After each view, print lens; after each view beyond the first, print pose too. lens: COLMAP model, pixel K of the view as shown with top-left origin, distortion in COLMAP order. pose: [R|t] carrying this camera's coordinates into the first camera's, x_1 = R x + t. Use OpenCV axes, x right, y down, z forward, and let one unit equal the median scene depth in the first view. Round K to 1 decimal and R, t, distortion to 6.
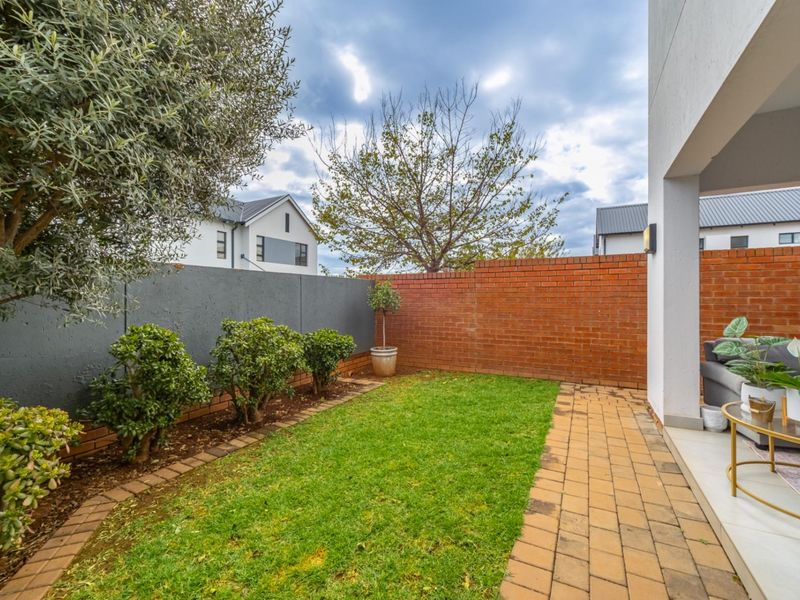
lens RADIAL K [[355.5, 0, 406.2], [0, 355.5, 297.9], [0, 0, 1]] dist [-0.004837, 0.003099]
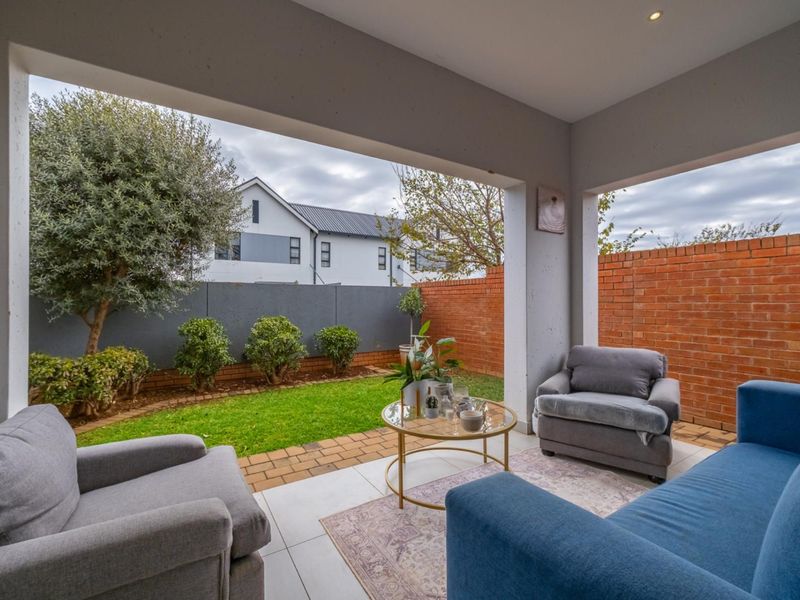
lens RADIAL K [[355.5, 0, 404.3], [0, 355.5, 302.8], [0, 0, 1]] dist [-0.004837, 0.003099]
pose [[0.861568, 0.000968, -0.507642, 0.867695], [-0.000022, 0.999998, 0.001869, -0.004191], [0.507643, -0.001599, 0.861566, -0.041599]]
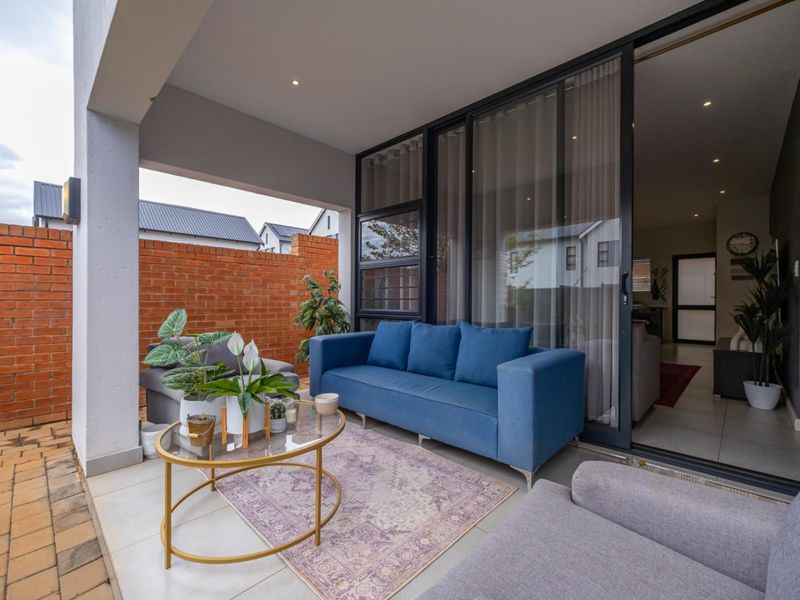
lens RADIAL K [[355.5, 0, 403.0], [0, 355.5, 300.8], [0, 0, 1]] dist [-0.004837, 0.003099]
pose [[0.281215, 0.004002, 0.959636, 0.217260], [-0.004134, 0.999987, -0.002959, 0.021452], [-0.959636, -0.003135, 0.281228, 0.206418]]
